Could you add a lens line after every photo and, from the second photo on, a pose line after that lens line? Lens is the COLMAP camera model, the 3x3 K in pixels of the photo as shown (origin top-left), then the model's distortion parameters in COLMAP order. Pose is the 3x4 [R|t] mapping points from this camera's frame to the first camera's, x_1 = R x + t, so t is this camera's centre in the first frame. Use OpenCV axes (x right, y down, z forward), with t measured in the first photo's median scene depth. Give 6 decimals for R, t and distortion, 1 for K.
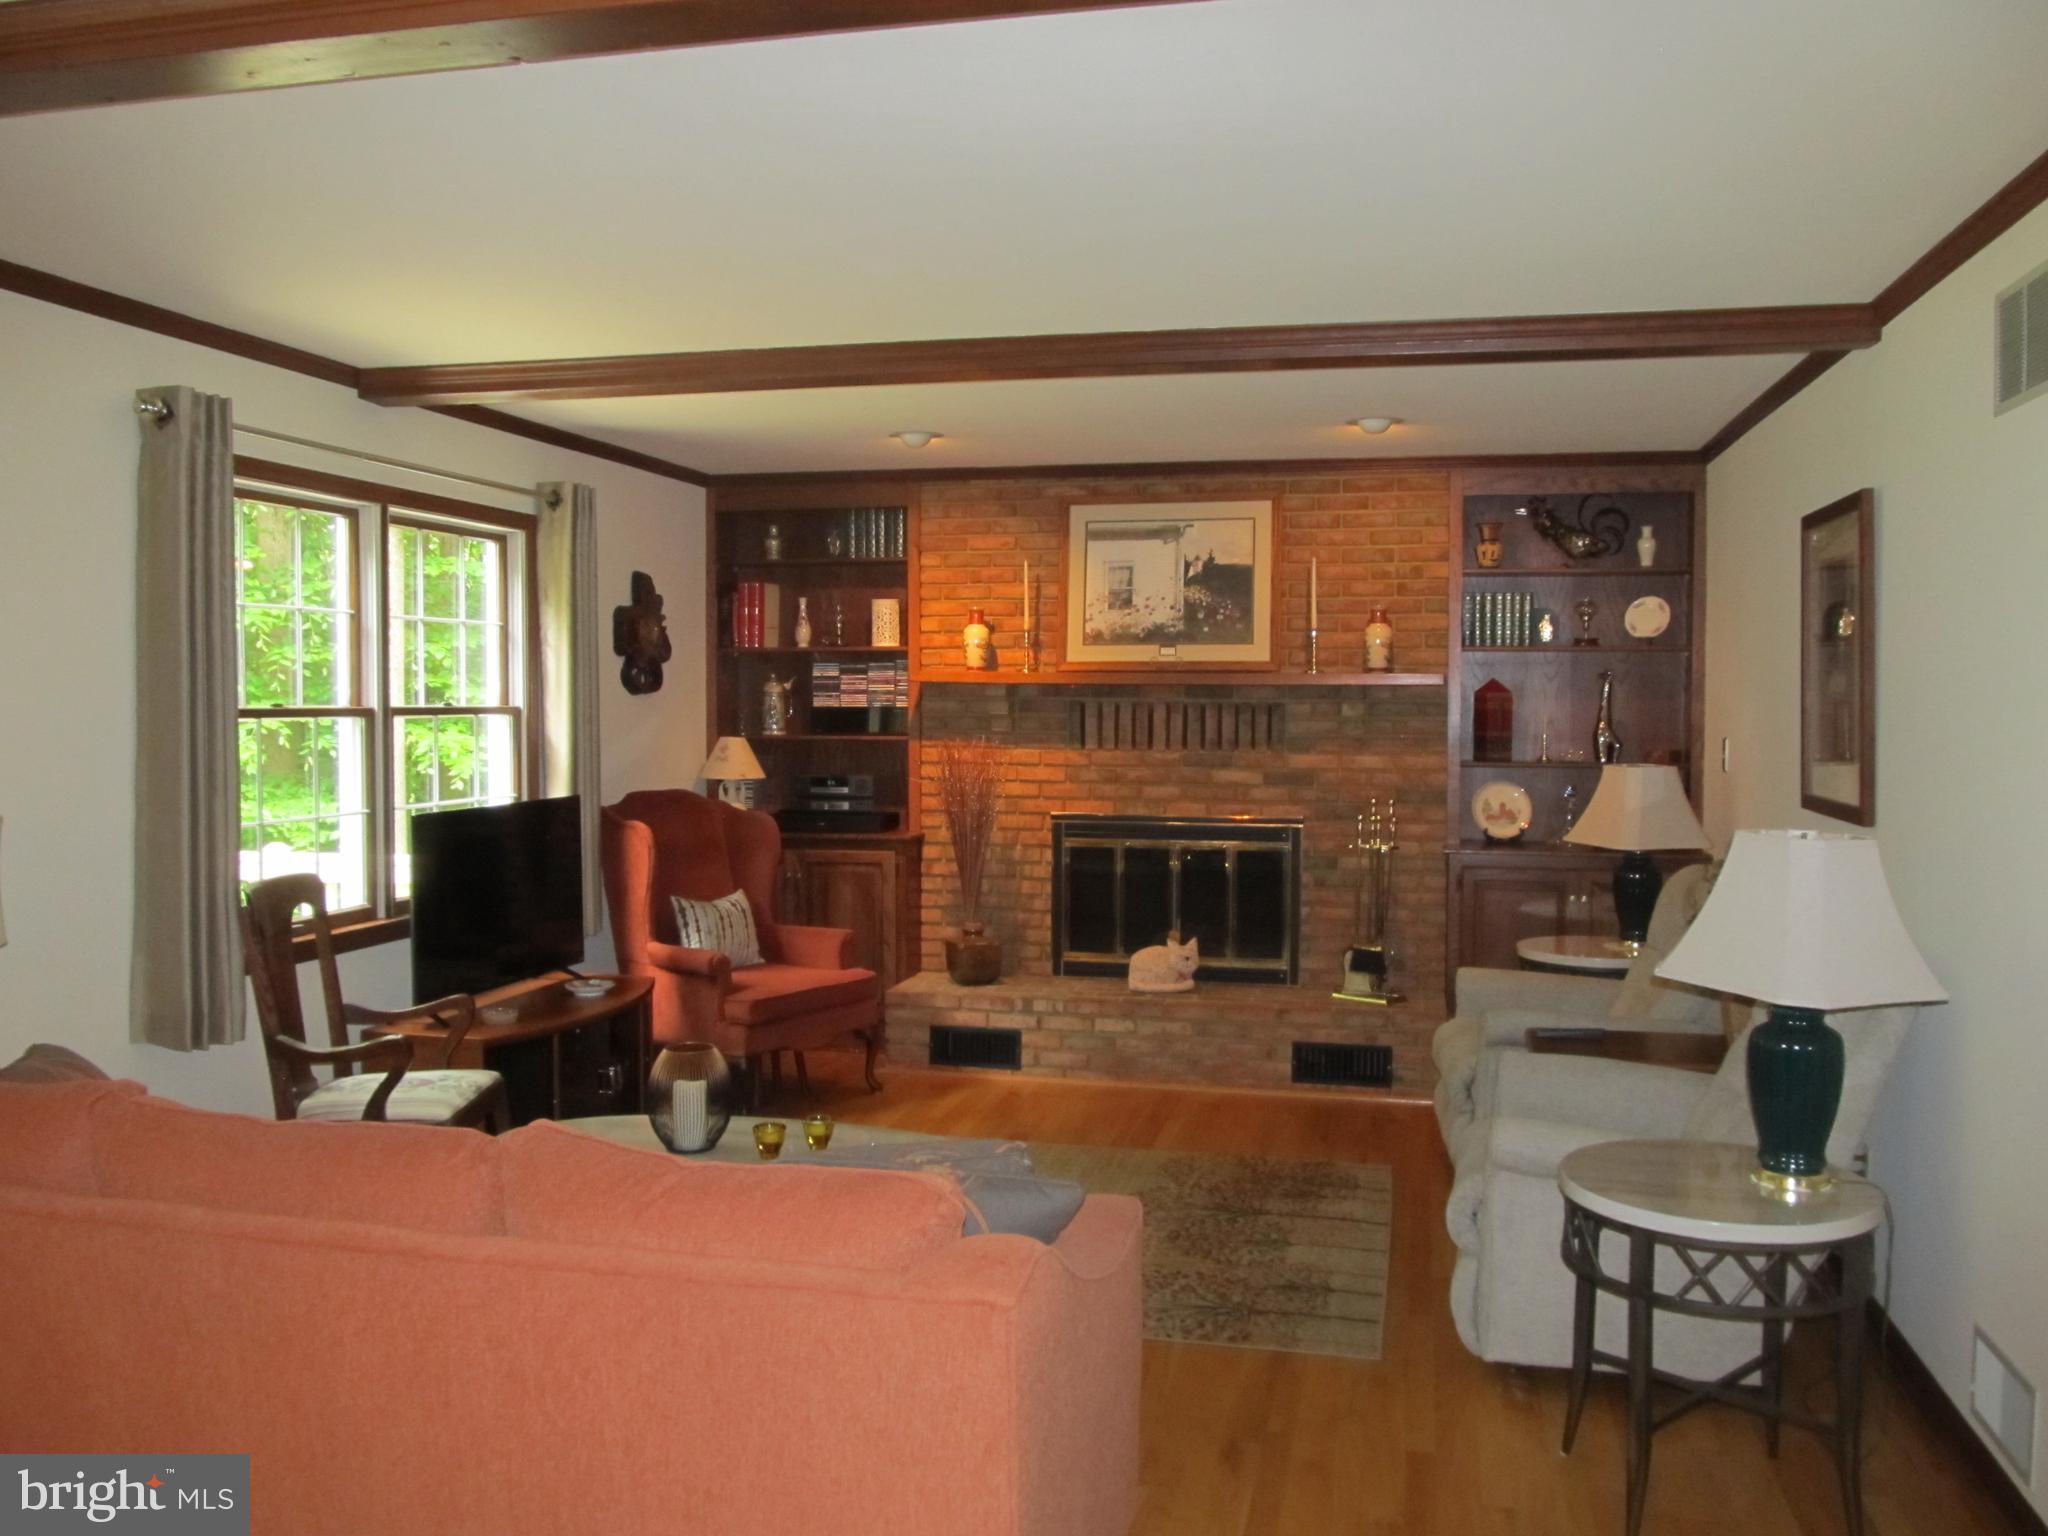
lens RADIAL K [[1693.9, 0, 1024.0], [0, 1693.9, 768.0], [0, 0, 1]] dist [-0.067488, 0.022262]
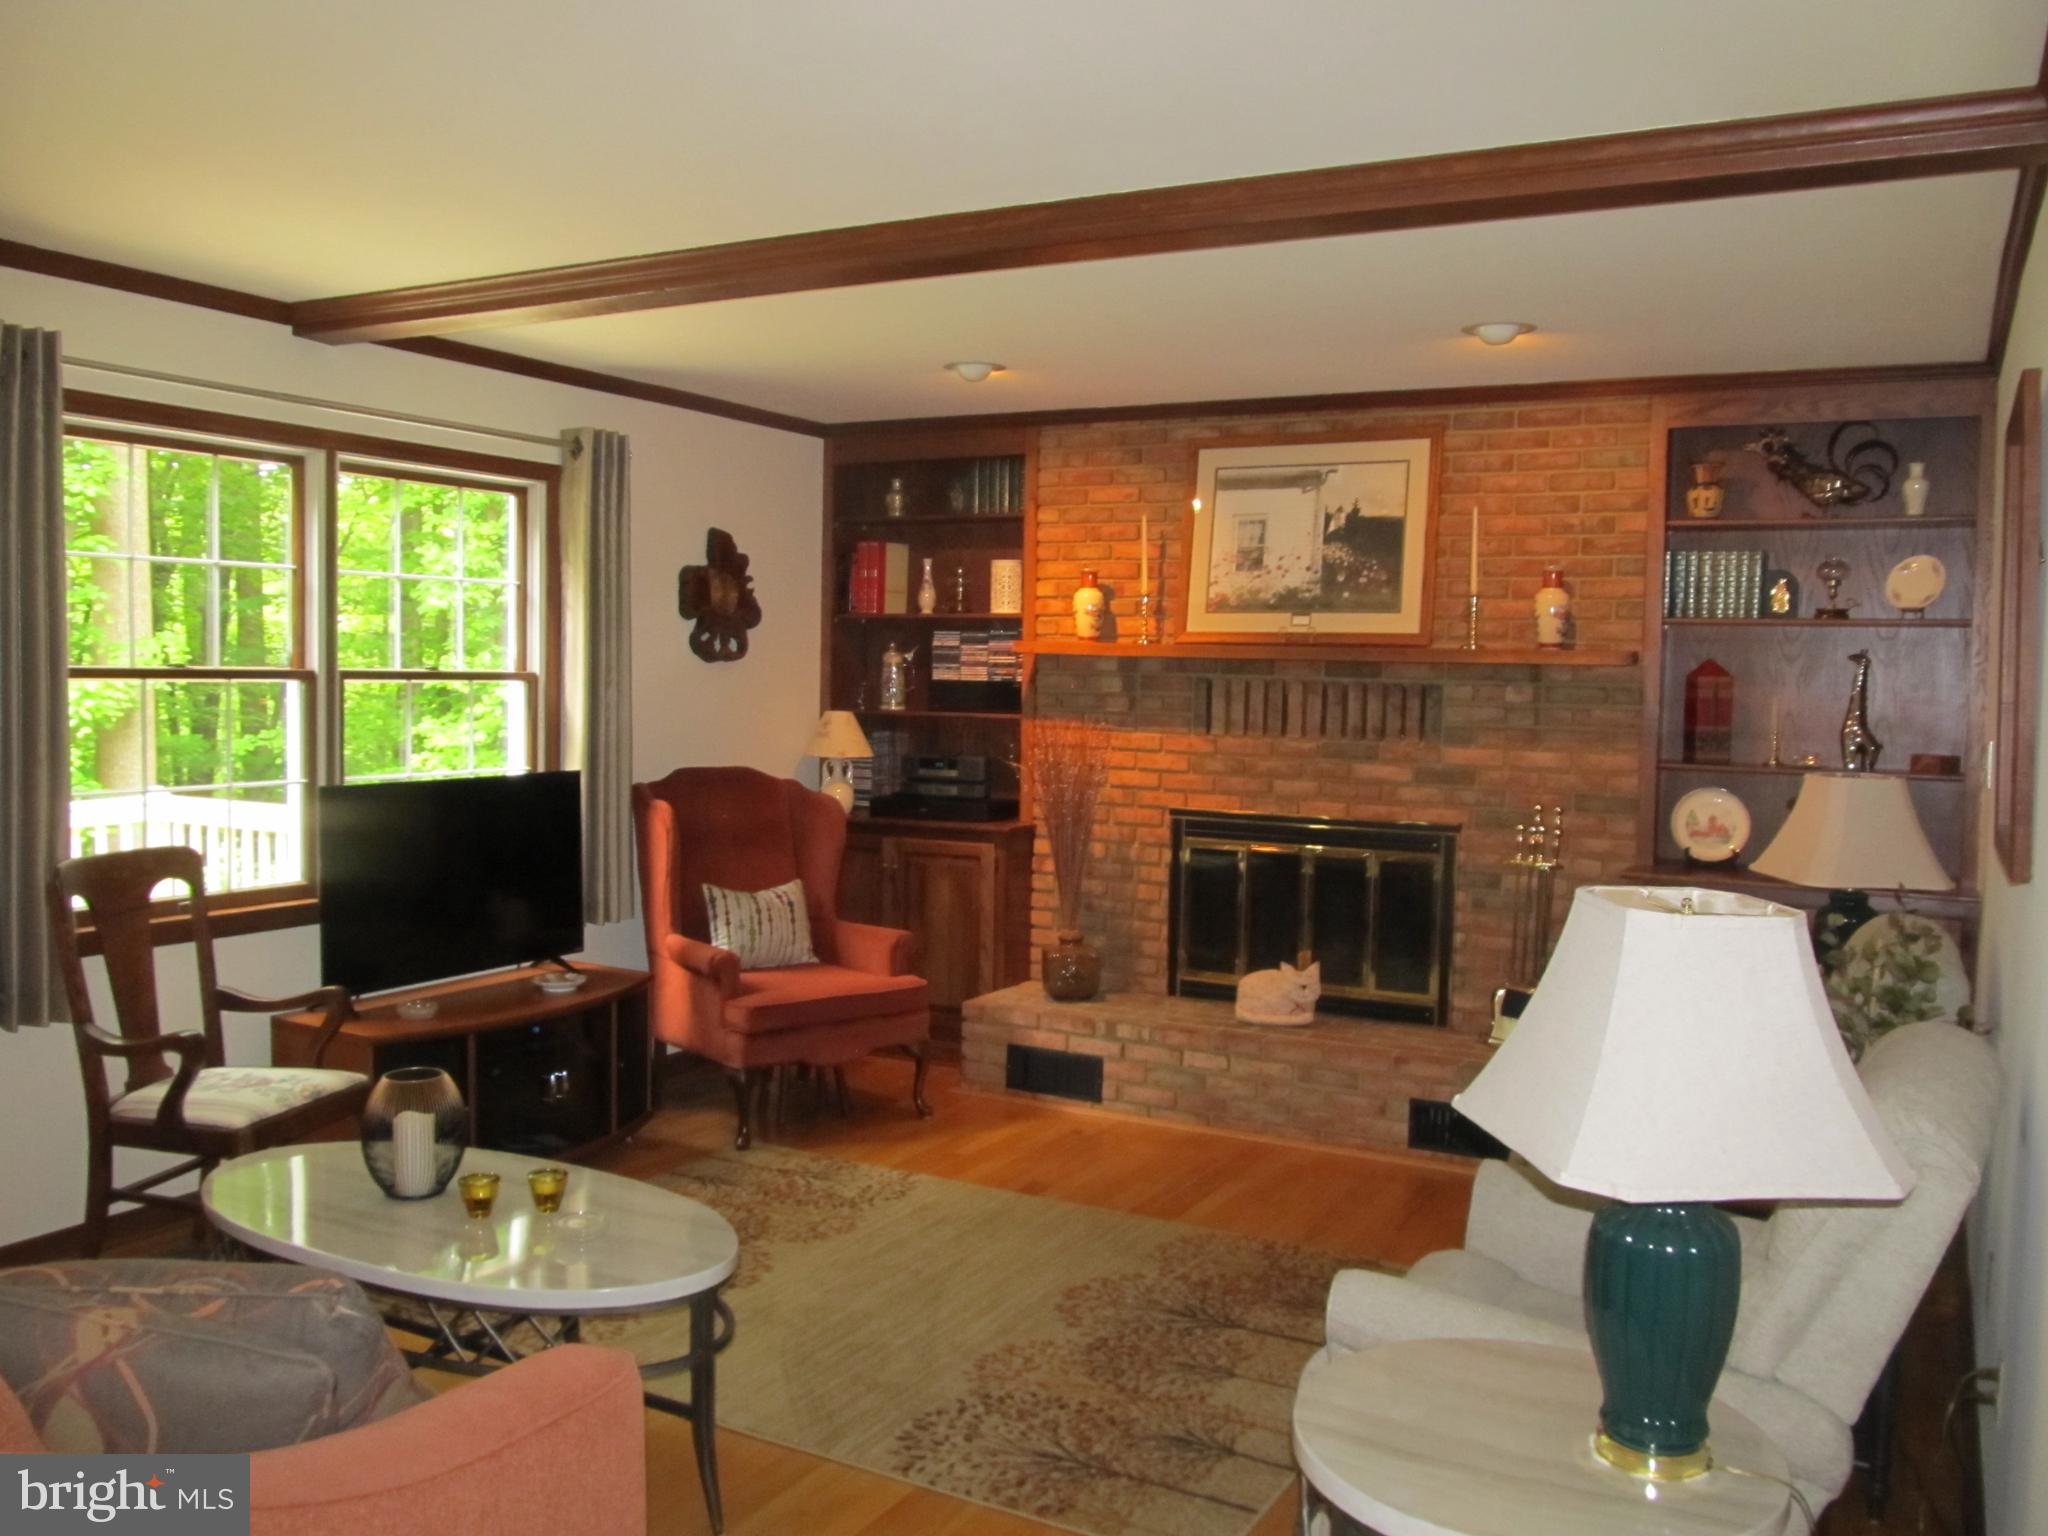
lens RADIAL K [[1693.9, 0, 1024.0], [0, 1693.9, 768.0], [0, 0, 1]] dist [-0.067488, 0.022262]
pose [[0.964174, 0.031226, -0.263427, 0.177837], [-0.027831, 0.999475, 0.016607, -0.005972], [0.263807, -0.008681, 0.964536, 0.154455]]
